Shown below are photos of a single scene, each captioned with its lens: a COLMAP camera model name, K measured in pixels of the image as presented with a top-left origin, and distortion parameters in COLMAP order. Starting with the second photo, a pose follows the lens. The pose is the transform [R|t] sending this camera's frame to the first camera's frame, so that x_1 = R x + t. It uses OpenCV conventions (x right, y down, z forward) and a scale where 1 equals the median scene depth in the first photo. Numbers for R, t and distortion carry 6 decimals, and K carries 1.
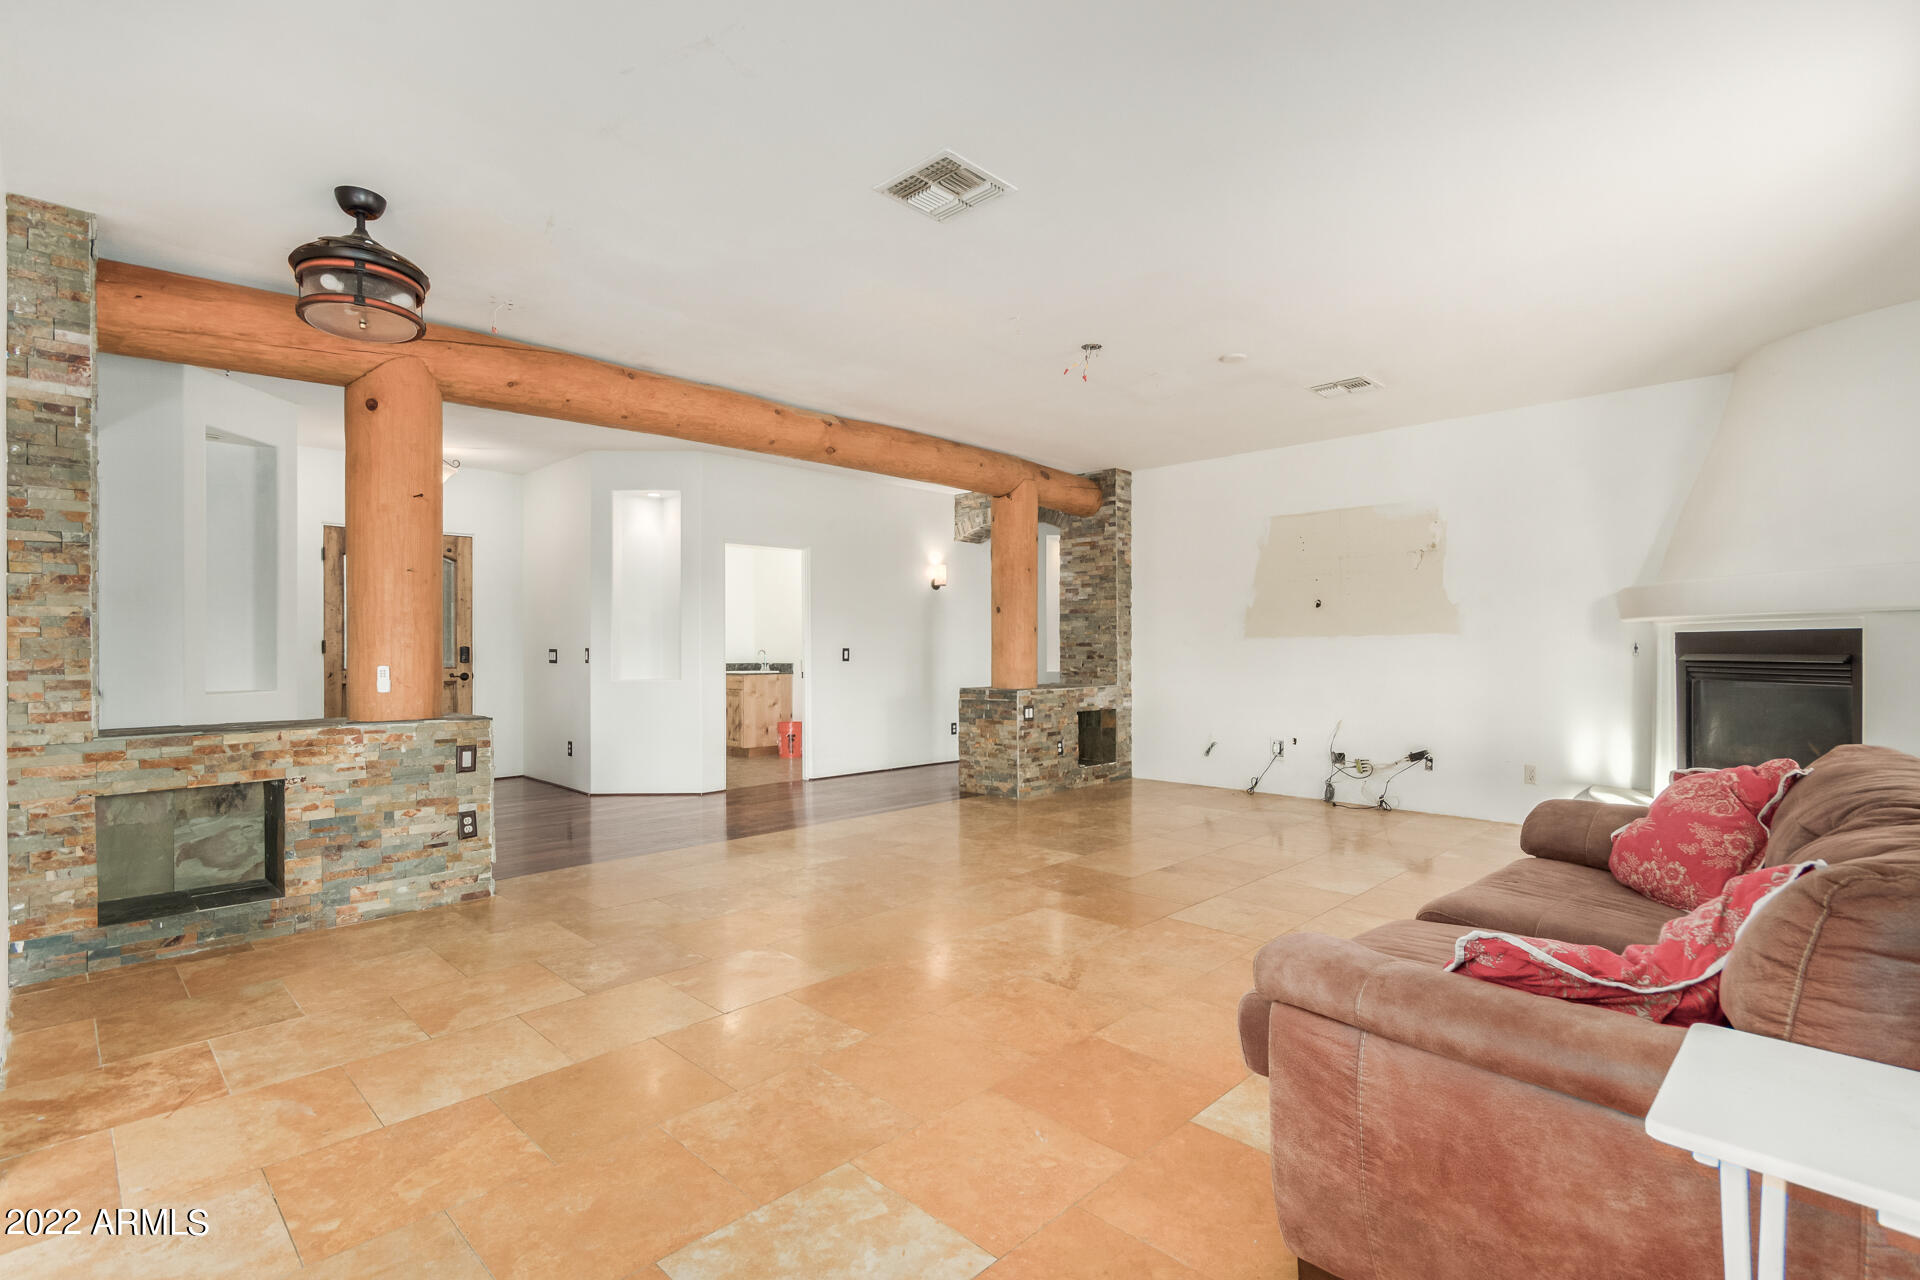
lens RADIAL K [[895.2, 0, 963.9], [0, 895.2, 639.5], [0, 0, 1]] dist [0.004154, 0.000117]
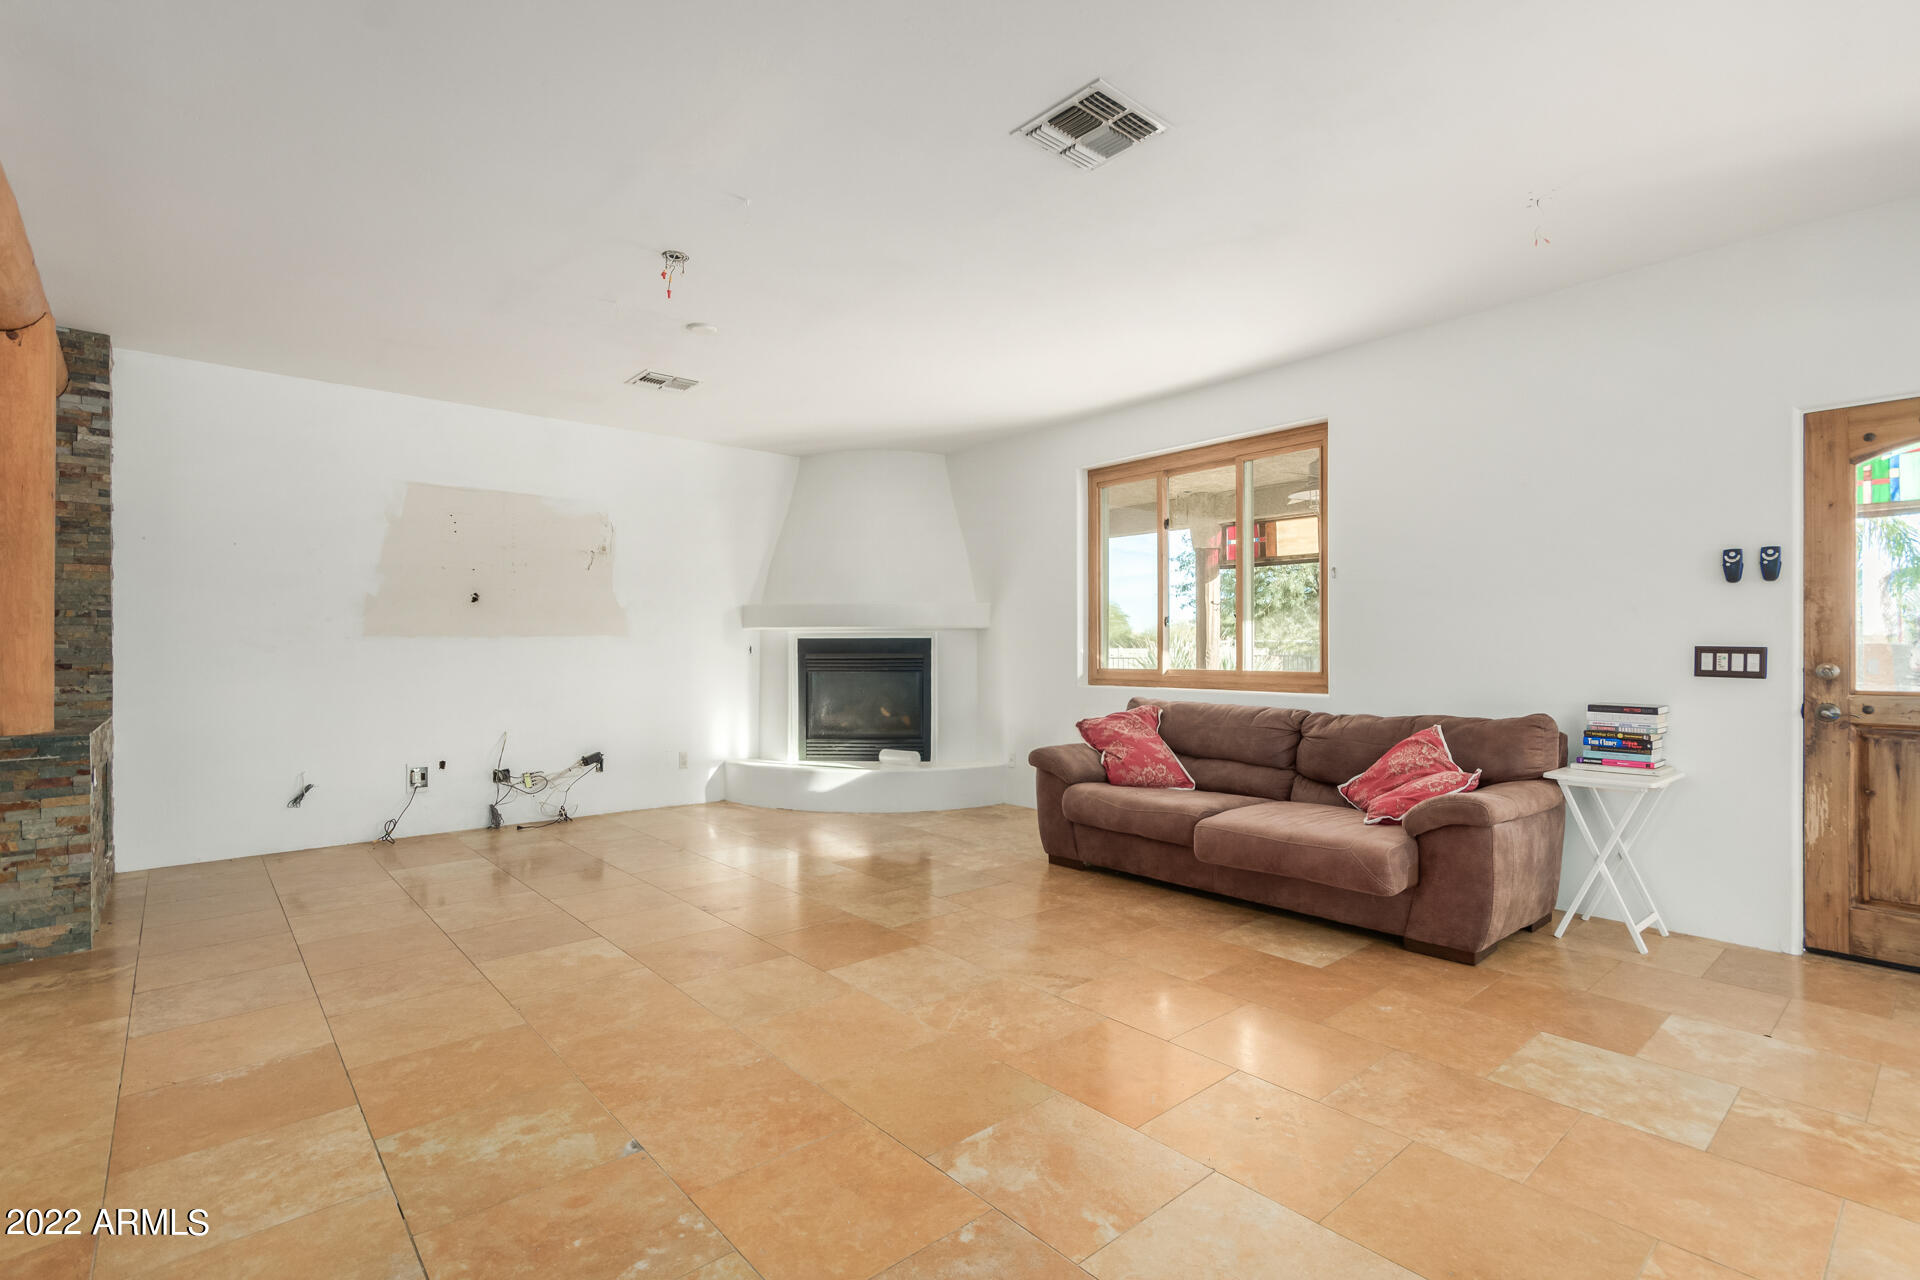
lens RADIAL K [[888.4, 0, 961.2], [0, 888.4, 645.0], [0, 0, 1]] dist [0.011141, -0.003373]
pose [[0.081601, 0.004703, 0.996654, -0.394013], [-0.008307, 0.999957, -0.004038, 0.004187], [-0.996630, -0.007949, 0.081636, 0.459001]]
